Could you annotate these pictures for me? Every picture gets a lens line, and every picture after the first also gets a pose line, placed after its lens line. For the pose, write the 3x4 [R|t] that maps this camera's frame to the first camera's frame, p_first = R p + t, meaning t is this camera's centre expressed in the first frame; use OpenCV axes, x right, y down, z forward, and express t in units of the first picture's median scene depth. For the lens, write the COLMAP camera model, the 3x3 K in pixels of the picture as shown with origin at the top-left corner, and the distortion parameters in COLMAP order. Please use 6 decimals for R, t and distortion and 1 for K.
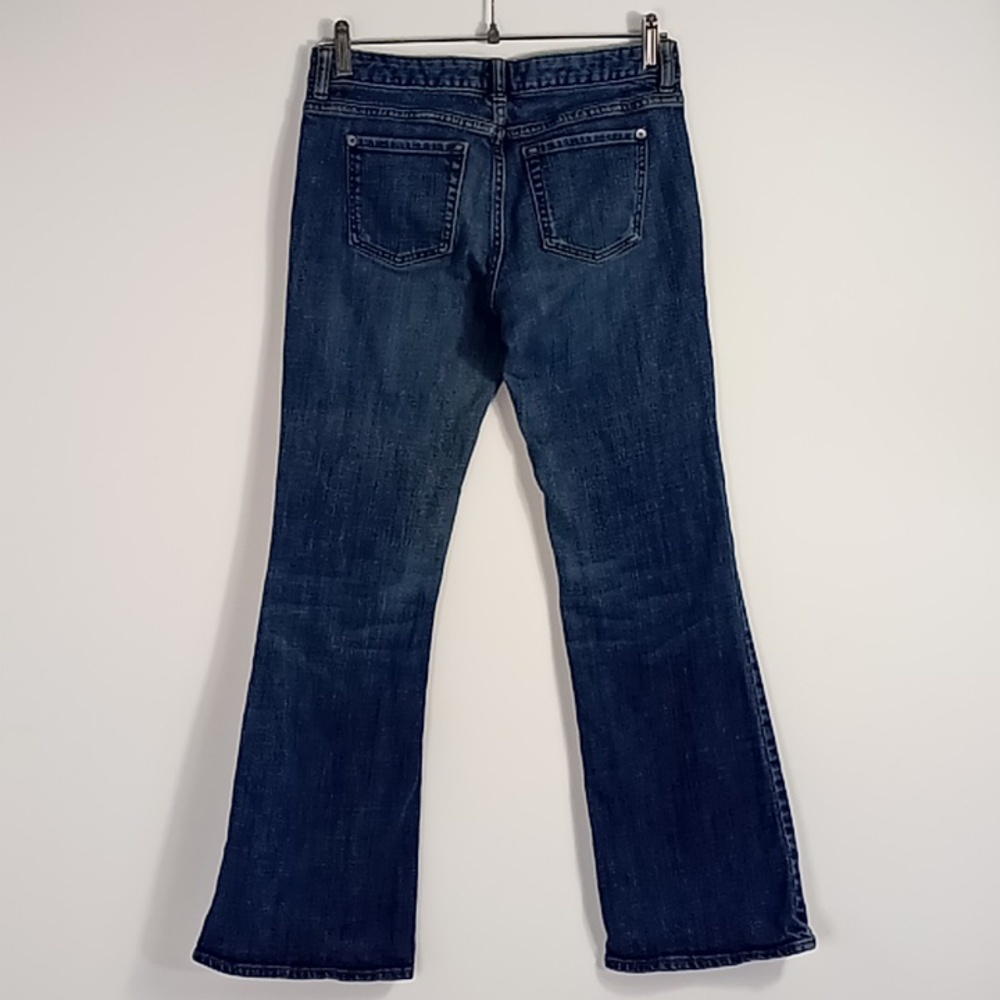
lens RADIAL K [[1726.8, 0, 504.0], [0, 1726.8, 504.8], [0, 0, 1]] dist [0.123256, 0.000000]
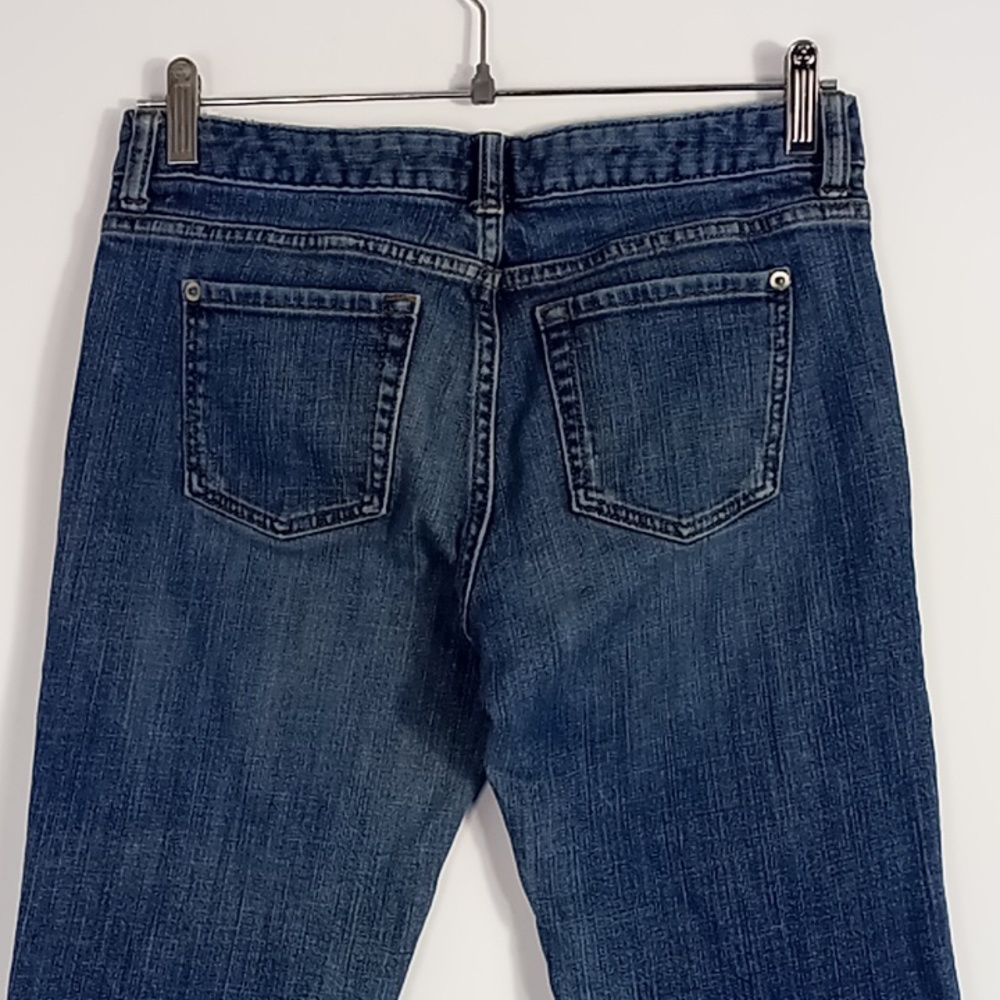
lens RADIAL K [[1726.8, 0, 495.1], [0, 1726.8, 503.2], [0, 0, 1]] dist [0.123256, 0.000000]
pose [[0.995649, 0.016221, -0.091759, 0.045199], [-0.027182, 0.992462, -0.119499, -0.092014], [0.089129, 0.121474, 0.988585, 0.522762]]
